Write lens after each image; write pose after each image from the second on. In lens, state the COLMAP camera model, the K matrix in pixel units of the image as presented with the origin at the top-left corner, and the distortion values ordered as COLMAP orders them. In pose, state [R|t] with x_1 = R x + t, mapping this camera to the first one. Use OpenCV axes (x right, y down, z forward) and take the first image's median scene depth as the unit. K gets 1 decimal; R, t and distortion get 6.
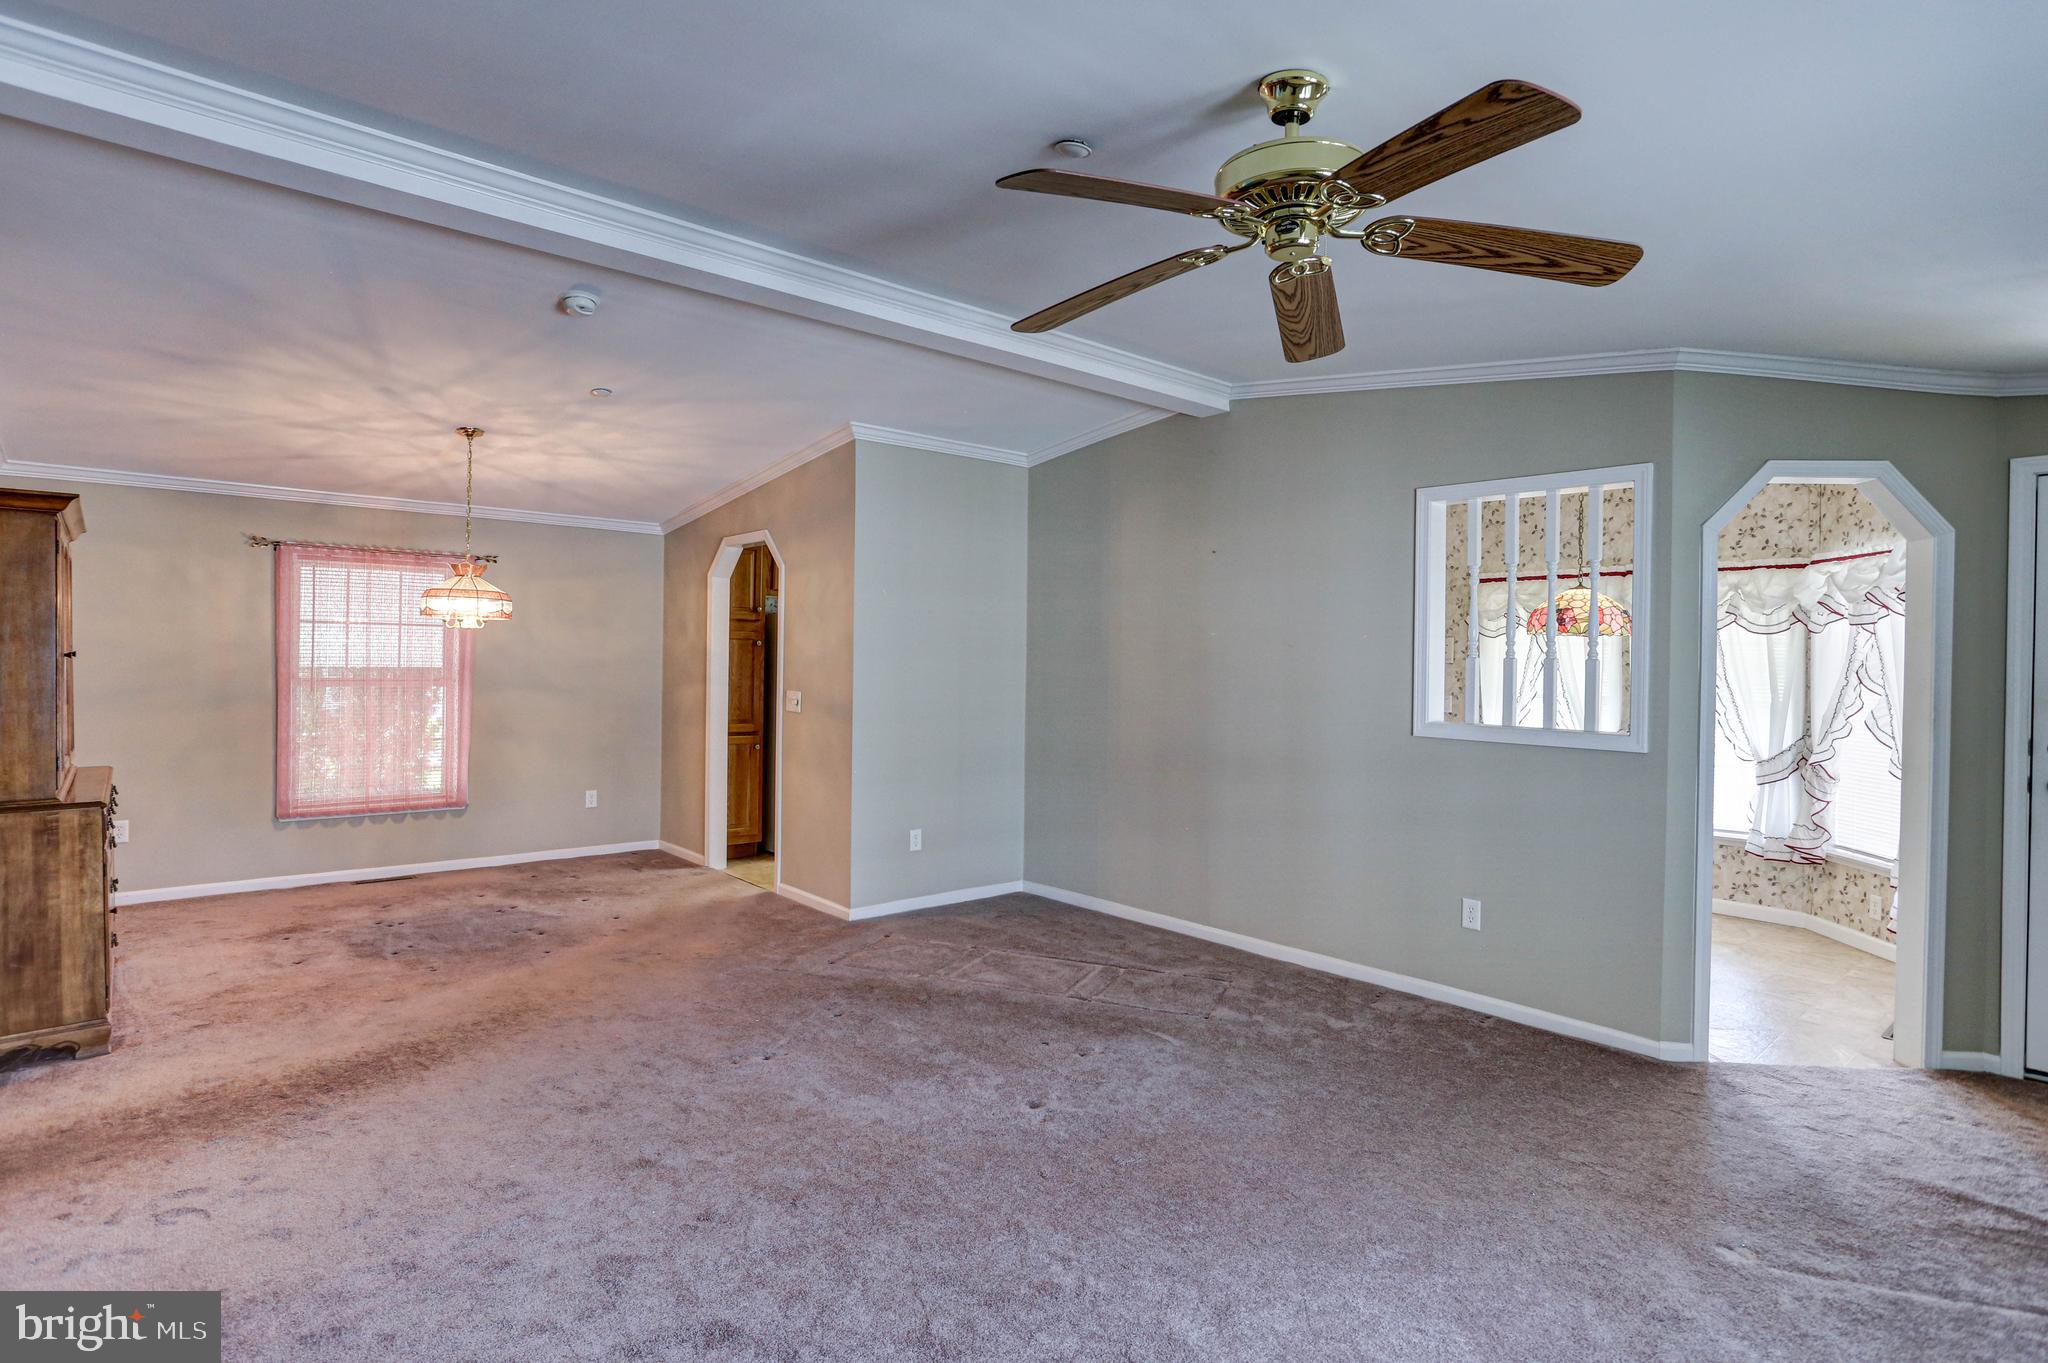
lens RADIAL K [[1043.7, 0, 1013.8], [0, 1043.7, 663.5], [0, 0, 1]] dist [-0.043529, 0.024968]
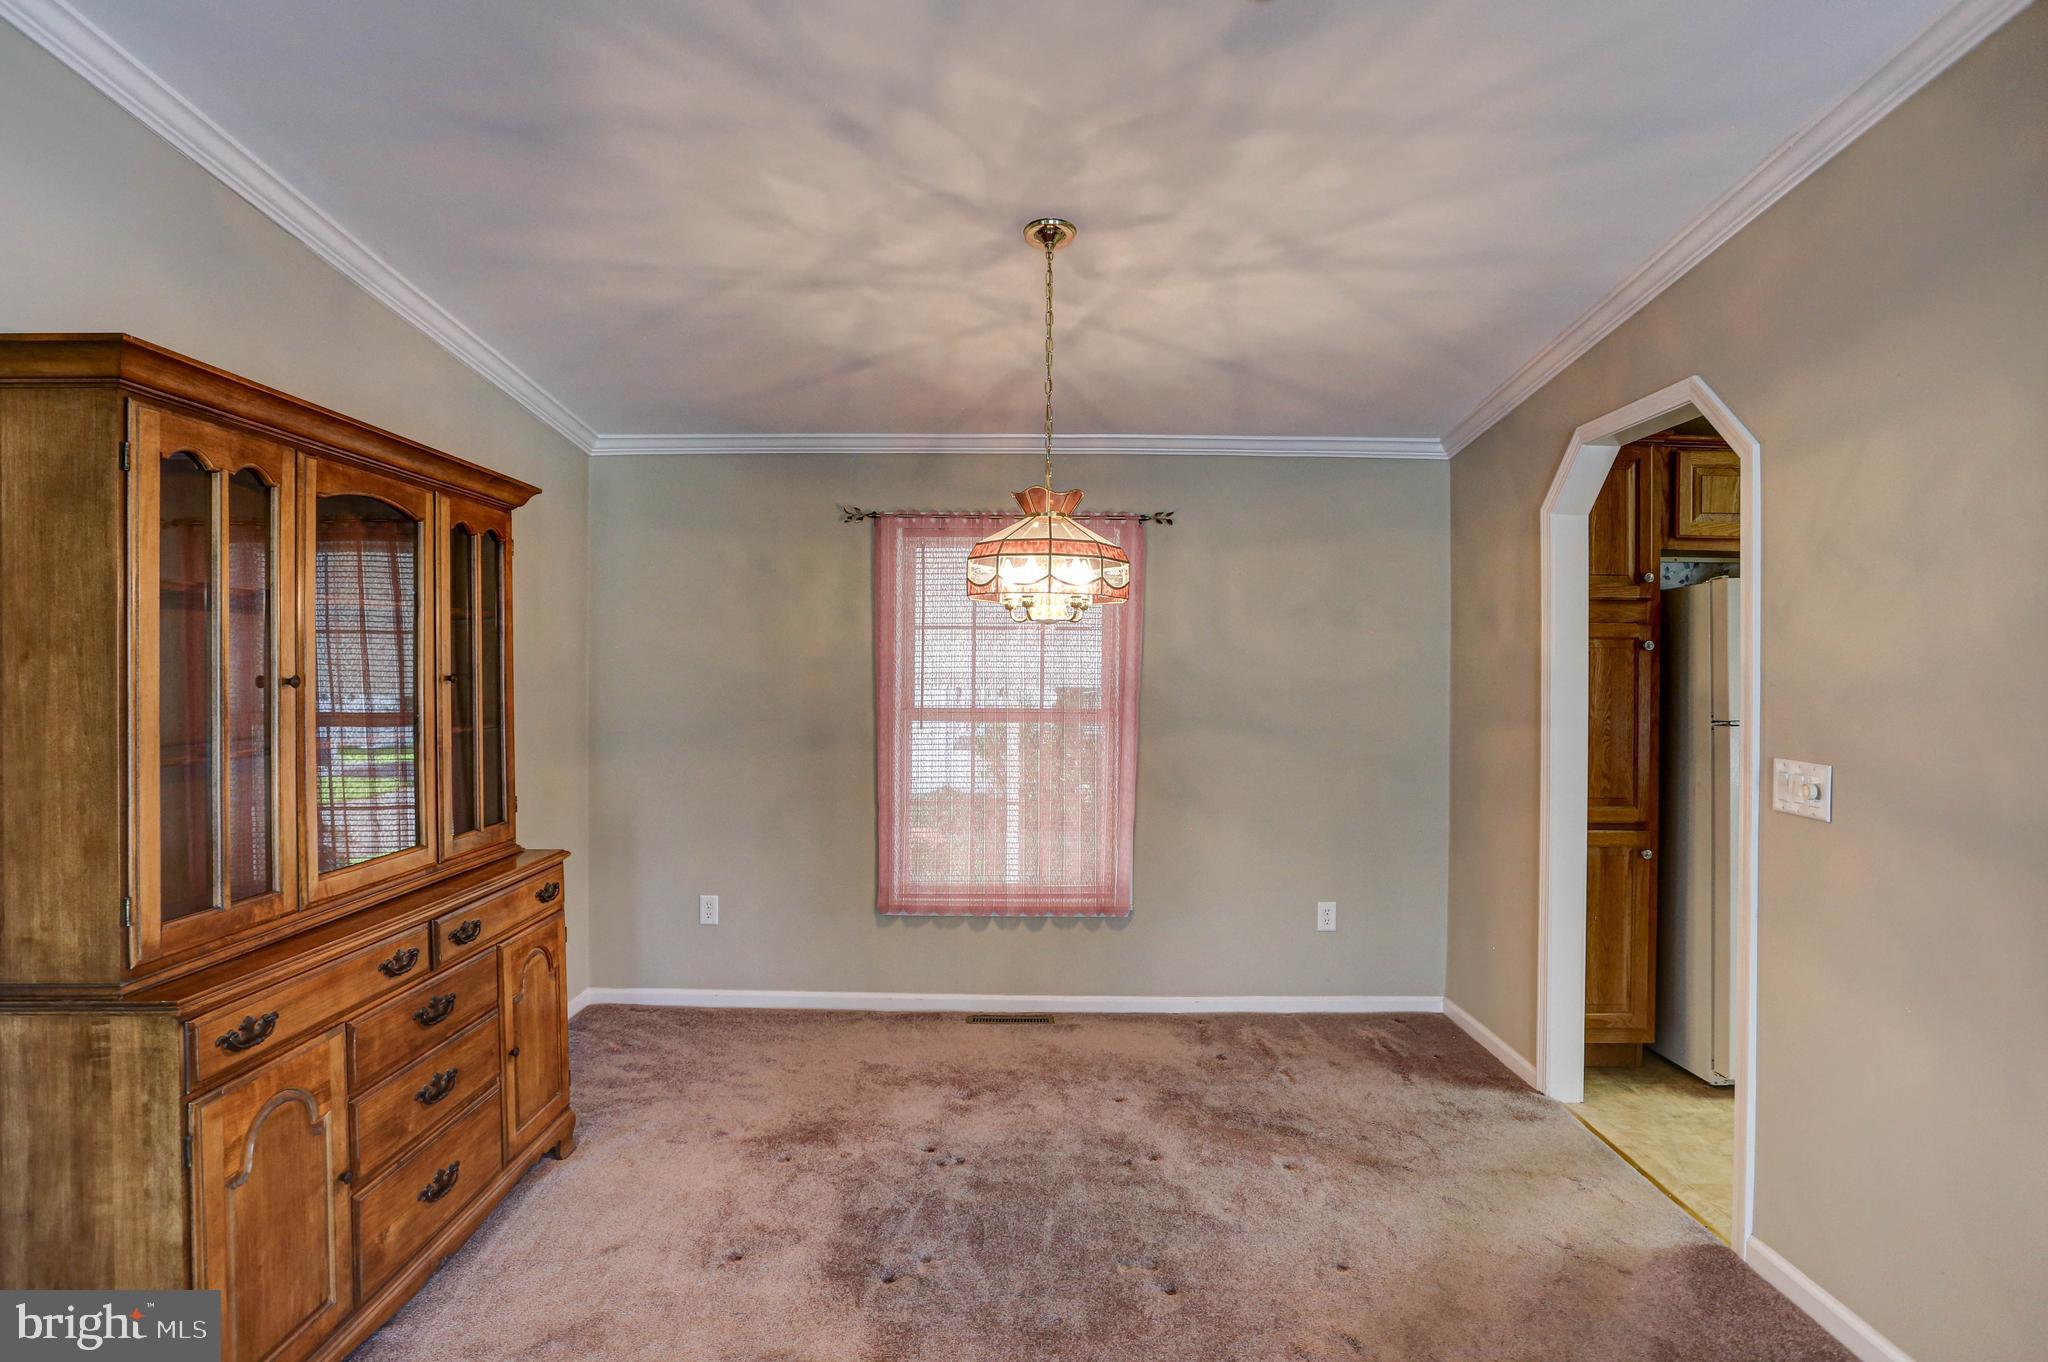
lens RADIAL K [[1038.1, 0, 1017.3], [0, 1038.1, 668.8], [0, 0, 1]] dist [-0.053863, 0.026987]
pose [[0.749792, -0.010829, -0.661585, -0.292894], [0.003908, 0.999921, -0.011937, -0.007133], [0.661662, 0.006365, 0.749775, 0.862845]]
